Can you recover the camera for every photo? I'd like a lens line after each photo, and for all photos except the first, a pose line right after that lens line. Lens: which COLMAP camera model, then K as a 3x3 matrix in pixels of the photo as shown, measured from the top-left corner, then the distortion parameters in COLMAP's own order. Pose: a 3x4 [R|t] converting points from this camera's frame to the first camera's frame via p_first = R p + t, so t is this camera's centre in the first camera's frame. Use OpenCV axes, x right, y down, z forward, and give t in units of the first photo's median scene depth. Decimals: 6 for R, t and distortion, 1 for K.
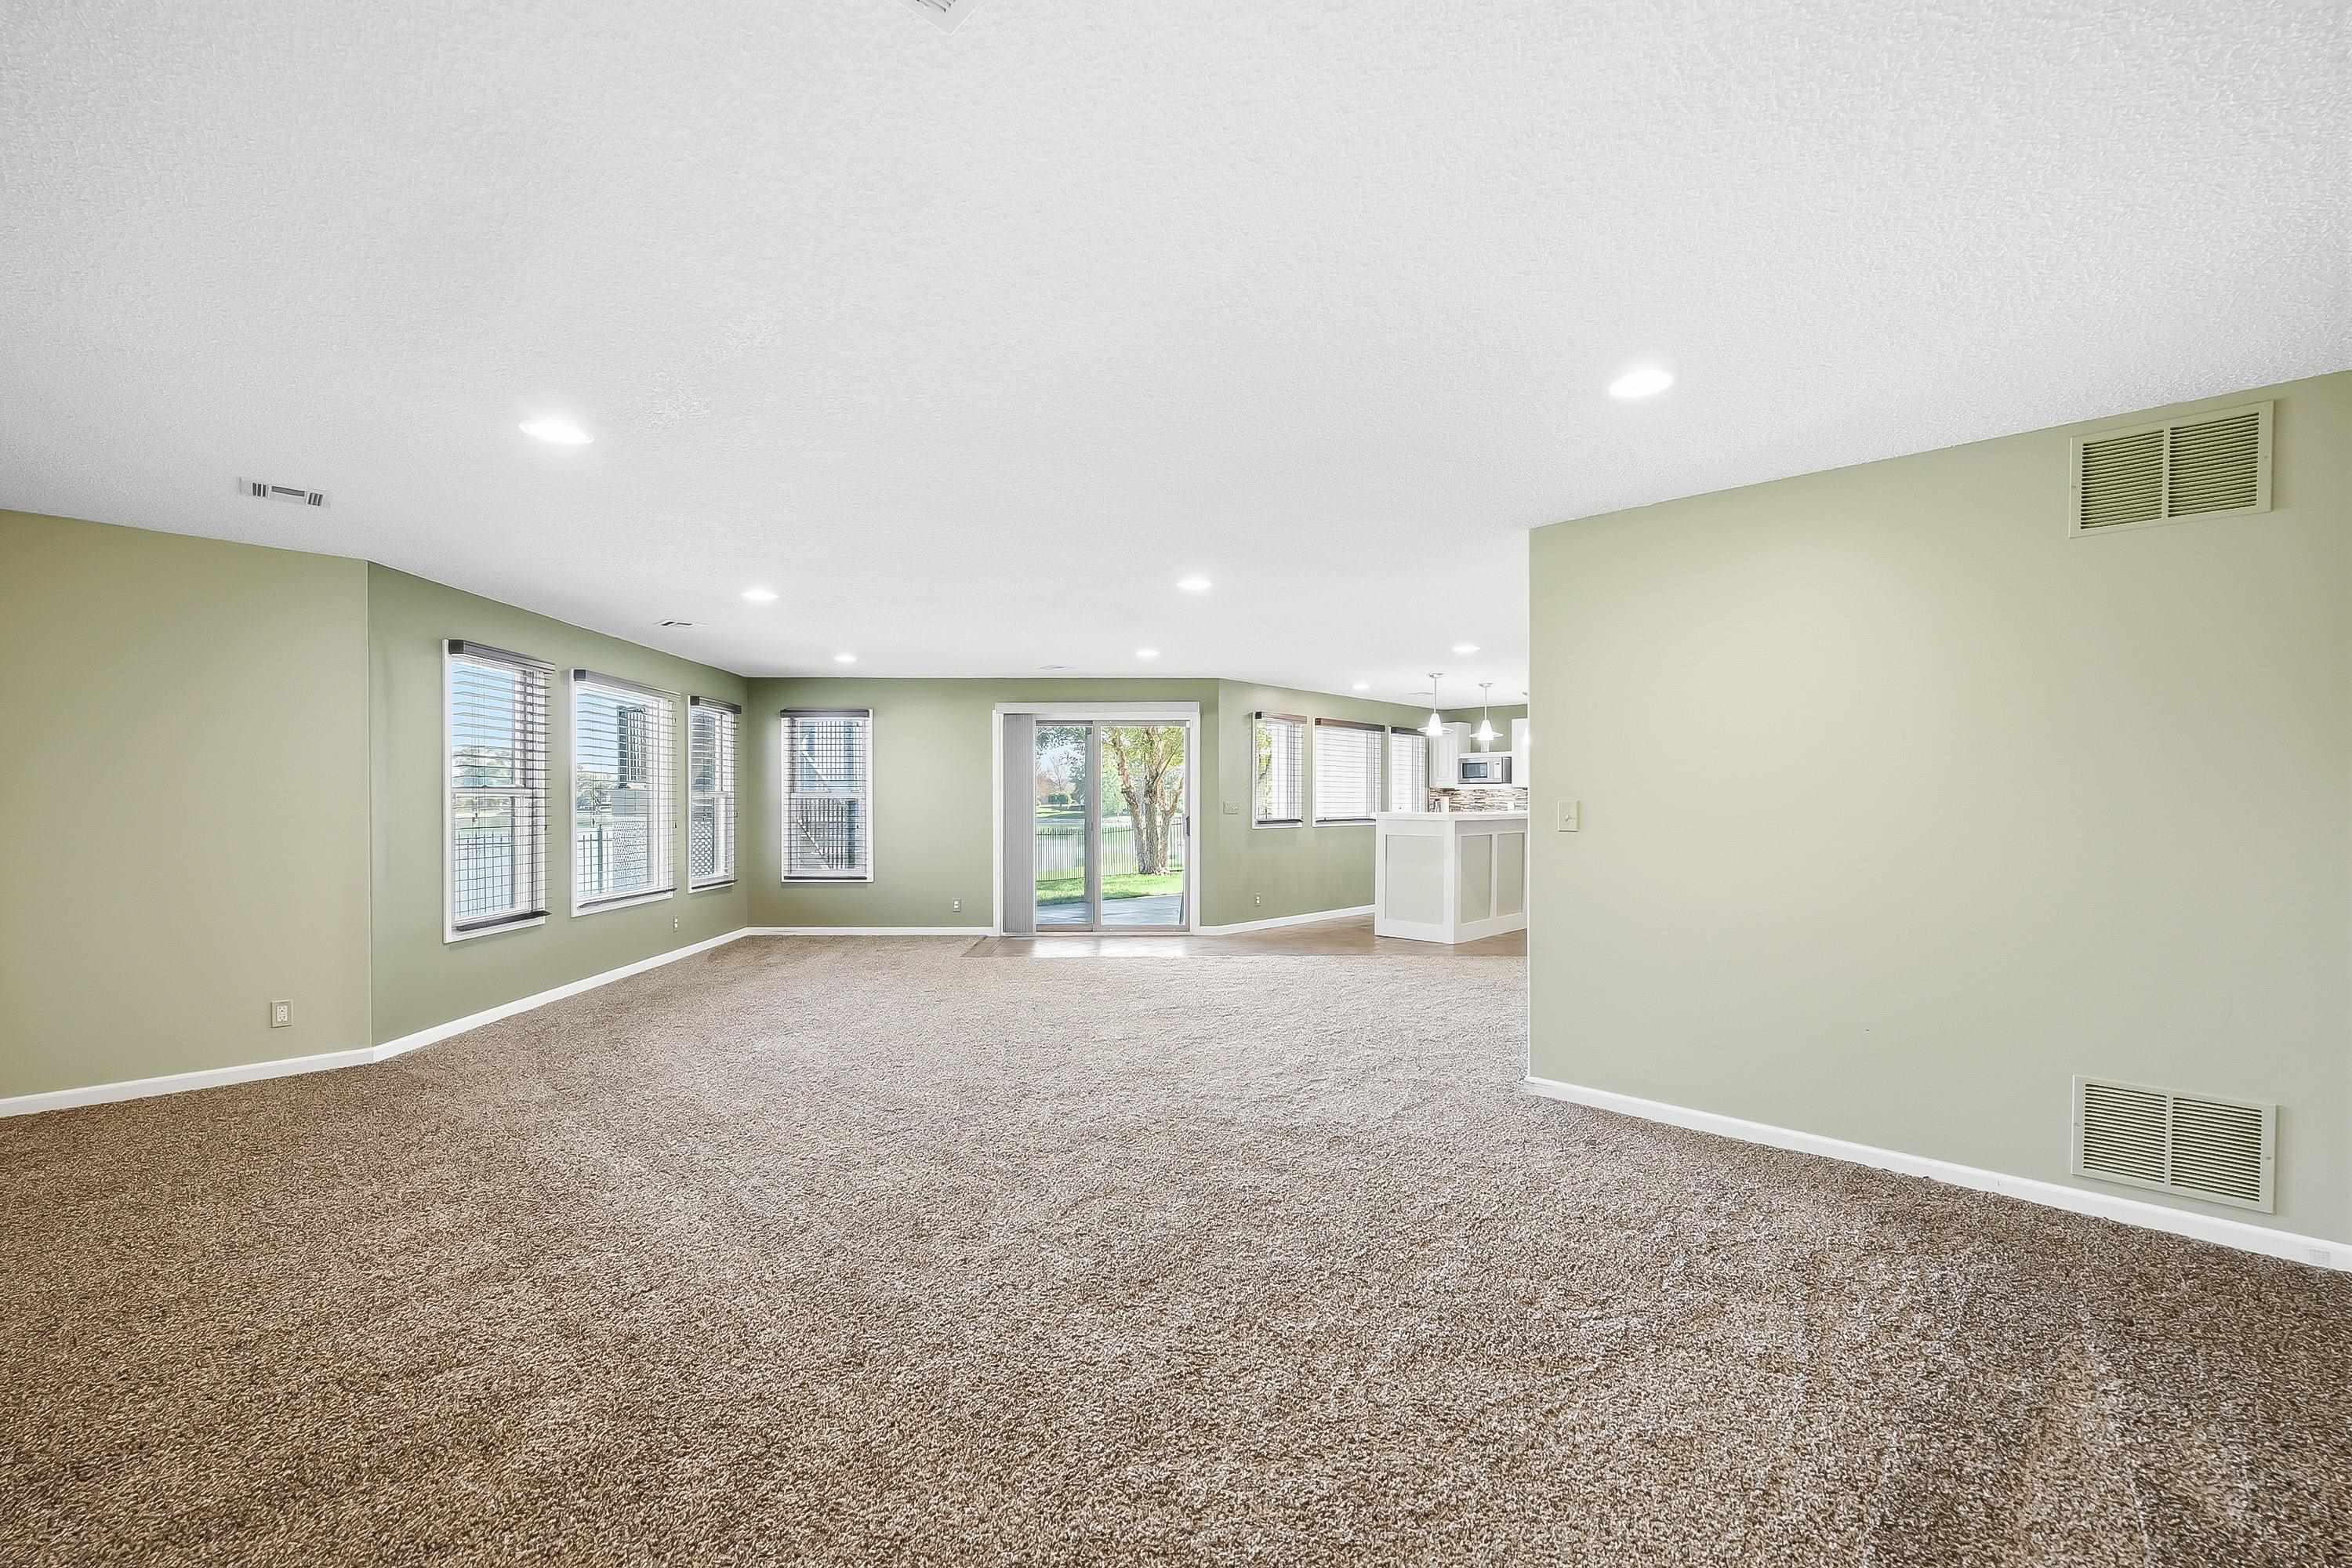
lens RADIAL K [[960.4, 0, 1177.5], [0, 960.4, 799.9], [0, 0, 1]] dist [0.000259, 0.000007]
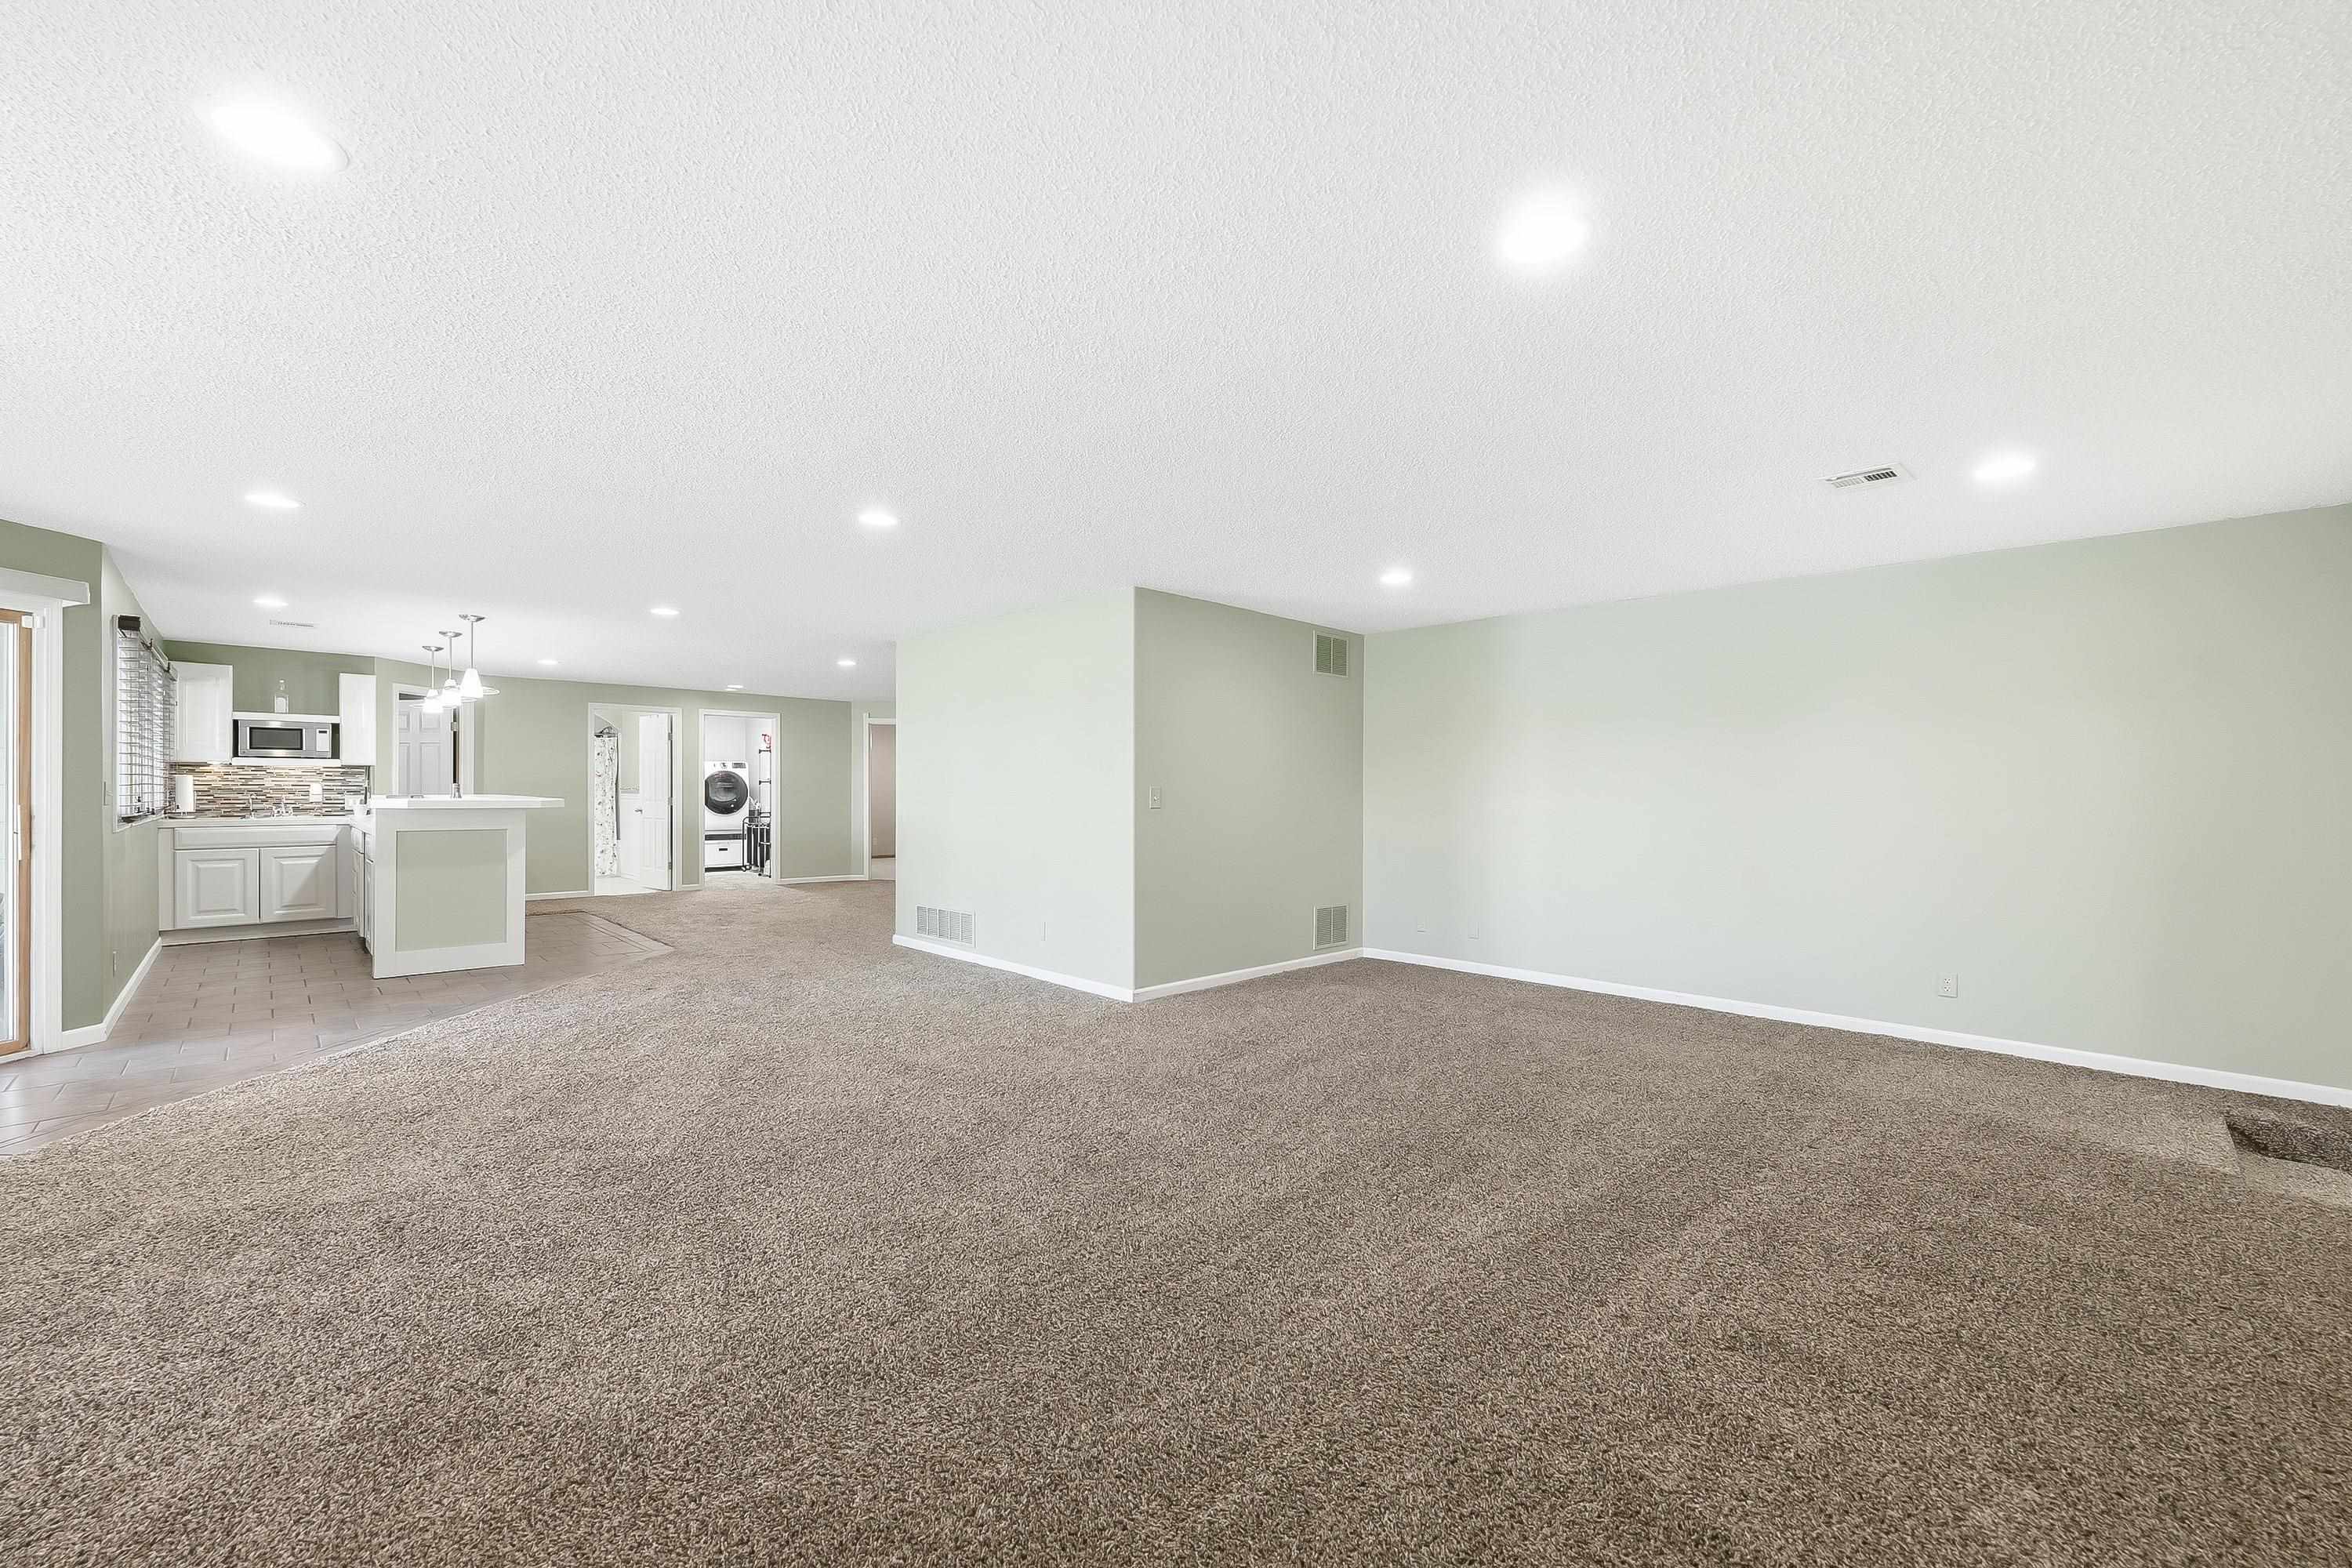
lens RADIAL K [[960.4, 0, 1177.4], [0, 960.4, 788.6], [0, 0, 1]] dist [0.000259, 0.000007]
pose [[0.050276, -0.002777, 0.998732, -1.173831], [-0.006163, 0.999976, 0.003090, -0.001975], [-0.998716, -0.006311, 0.050257, 1.033575]]
